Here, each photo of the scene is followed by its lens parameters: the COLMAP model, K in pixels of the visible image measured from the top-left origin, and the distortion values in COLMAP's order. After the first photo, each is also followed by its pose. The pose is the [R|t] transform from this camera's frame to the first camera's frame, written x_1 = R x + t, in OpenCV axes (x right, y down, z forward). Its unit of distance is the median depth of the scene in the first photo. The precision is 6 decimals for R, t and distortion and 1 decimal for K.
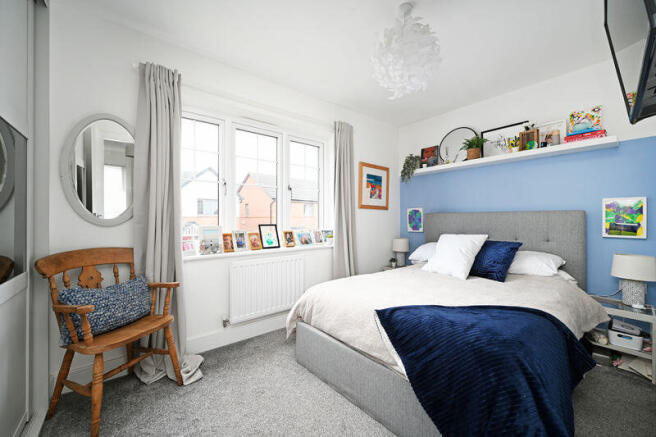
lens RADIAL K [[259.6, 0, 328.1], [0, 259.6, 217.1], [0, 0, 1]] dist [0.003904, 0.000029]
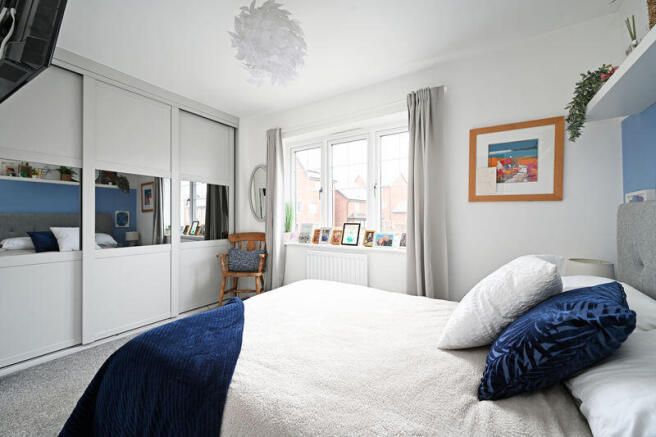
lens RADIAL K [[249.1, 0, 329.6], [0, 249.1, 218.9], [0, 0, 1]] dist [-0.000315, 0.000003]
pose [[0.330582, 0.005432, -0.943762, 0.694923], [0.006634, 0.999945, 0.008079, 0.000740], [0.943754, -0.008931, 0.330528, 0.543912]]
